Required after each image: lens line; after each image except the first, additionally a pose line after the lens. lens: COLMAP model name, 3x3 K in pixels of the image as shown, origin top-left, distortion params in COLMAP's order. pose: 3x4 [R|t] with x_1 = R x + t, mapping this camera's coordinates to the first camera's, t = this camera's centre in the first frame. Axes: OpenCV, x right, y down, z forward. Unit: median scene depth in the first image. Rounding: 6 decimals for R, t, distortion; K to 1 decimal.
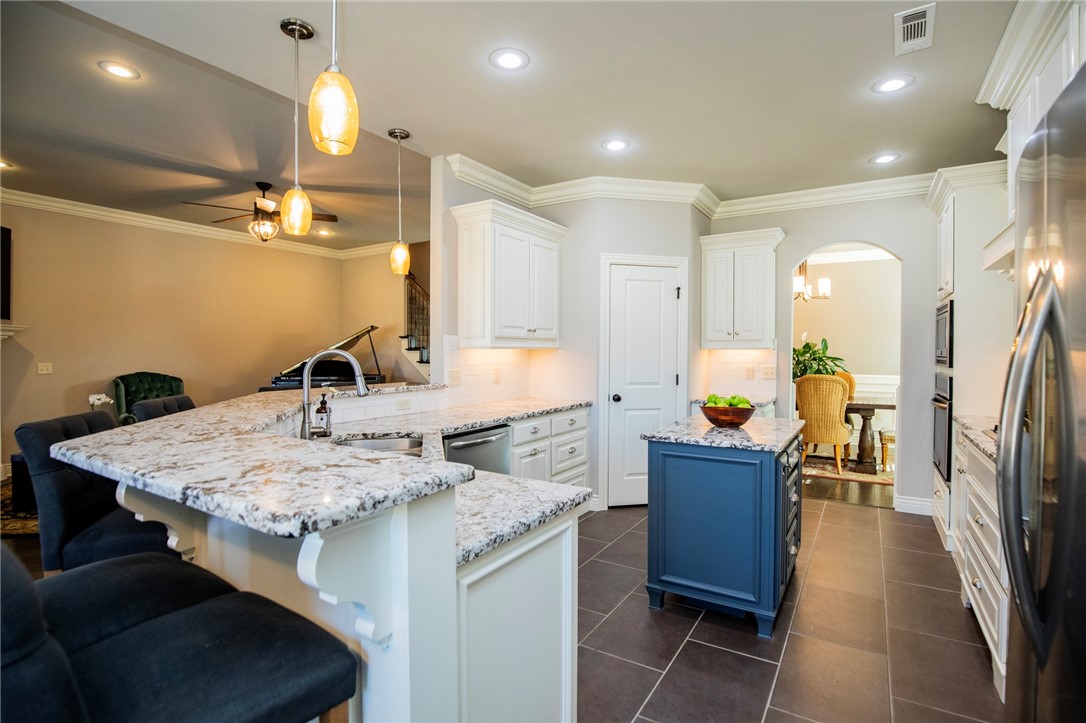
lens RADIAL K [[518.5, 0, 551.2], [0, 518.5, 357.4], [0, 0, 1]] dist [-0.005928, -0.000549]
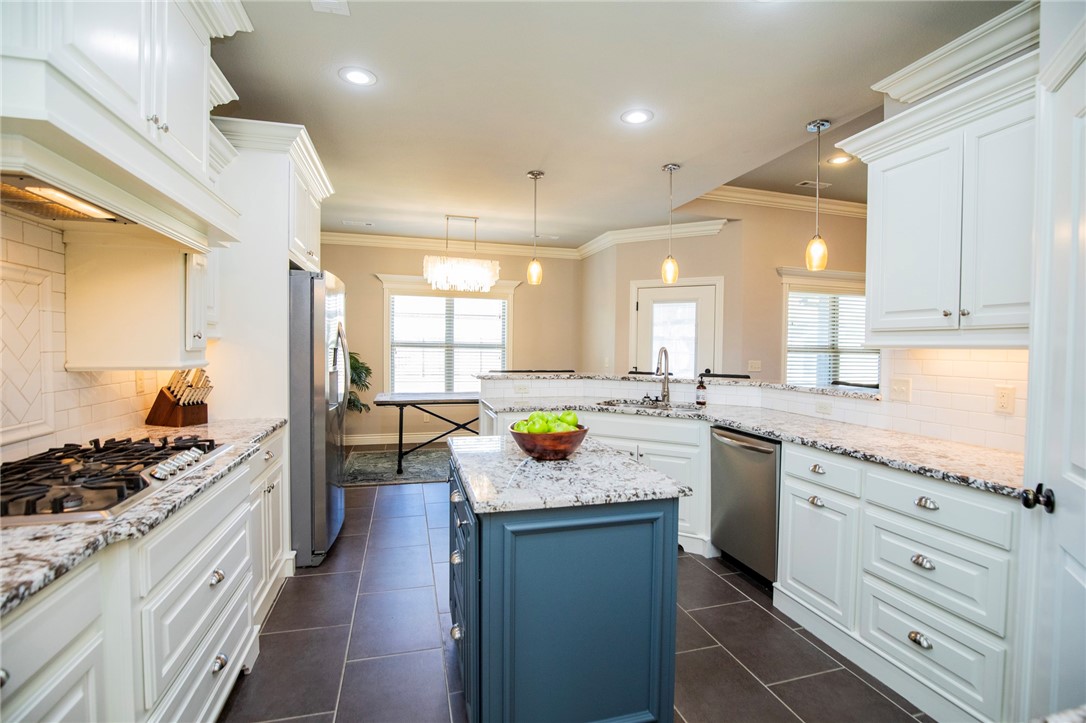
lens RADIAL K [[518.5, 0, 551.5], [0, 518.5, 359.8], [0, 0, 1]] dist [-0.005928, -0.000549]
pose [[-0.683131, 0.011346, -0.730208, 0.696404], [-0.019547, 0.999237, 0.033813, -0.016866], [0.730035, 0.037372, -0.682388, 1.209554]]
